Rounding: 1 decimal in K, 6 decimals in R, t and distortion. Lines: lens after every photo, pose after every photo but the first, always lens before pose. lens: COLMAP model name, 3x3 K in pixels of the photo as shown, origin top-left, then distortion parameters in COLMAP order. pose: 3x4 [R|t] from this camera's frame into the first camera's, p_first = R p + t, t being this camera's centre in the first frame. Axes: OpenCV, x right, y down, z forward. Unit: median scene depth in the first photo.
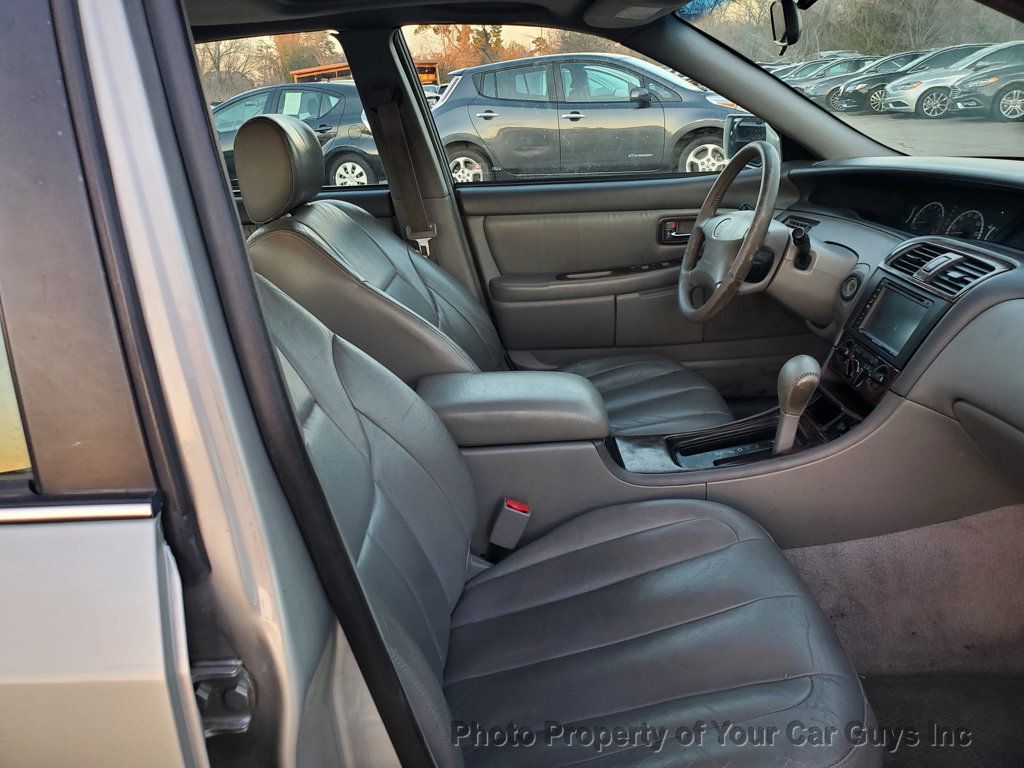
lens RADIAL K [[806.6, 0, 510.3], [0, 806.6, 372.9], [0, 0, 1]] dist [-0.001266, 0.019937]
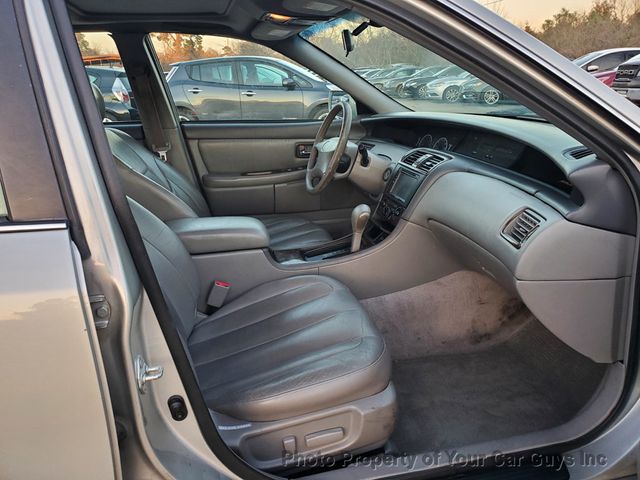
lens RADIAL K [[504.1, 0, 321.1], [0, 504.1, 238.6], [0, 0, 1]] dist [-0.001266, 0.019937]
pose [[0.977377, -0.024543, 0.210077, -0.007699], [0.031529, 0.999053, -0.029970, 0.081995], [-0.209143, 0.035916, 0.977225, -0.177527]]
